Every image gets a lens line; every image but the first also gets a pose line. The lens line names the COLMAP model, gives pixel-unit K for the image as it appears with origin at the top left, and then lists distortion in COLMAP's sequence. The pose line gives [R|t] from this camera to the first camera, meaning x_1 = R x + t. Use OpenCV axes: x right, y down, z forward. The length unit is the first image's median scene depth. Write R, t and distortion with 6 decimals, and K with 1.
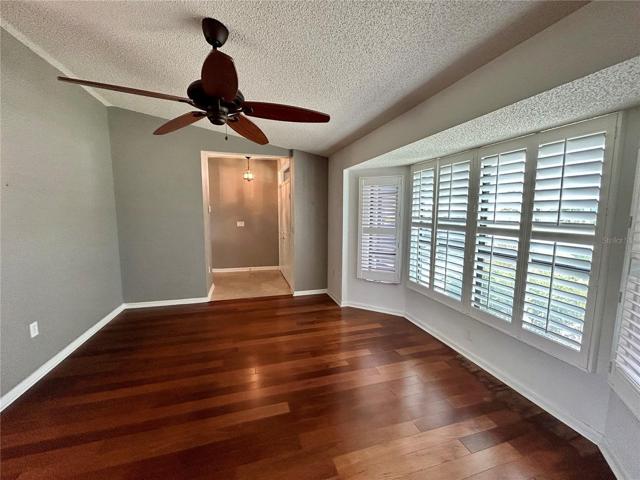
lens RADIAL K [[257.8, 0, 321.4], [0, 257.8, 238.4], [0, 0, 1]] dist [-0.000346, 0.000328]
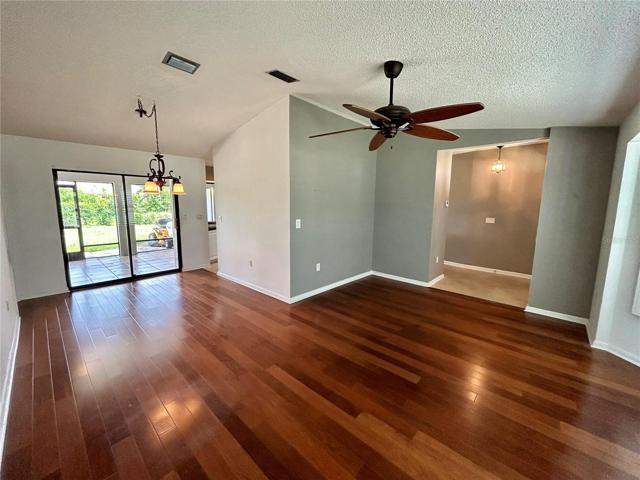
lens RADIAL K [[257.8, 0, 321.4], [0, 257.8, 238.4], [0, 0, 1]] dist [-0.000346, 0.000328]
pose [[0.518514, 0.117845, -0.846909, 0.247986], [-0.104340, 0.991776, 0.074122, 0.003380], [0.848679, 0.049933, 0.526546, 0.013040]]
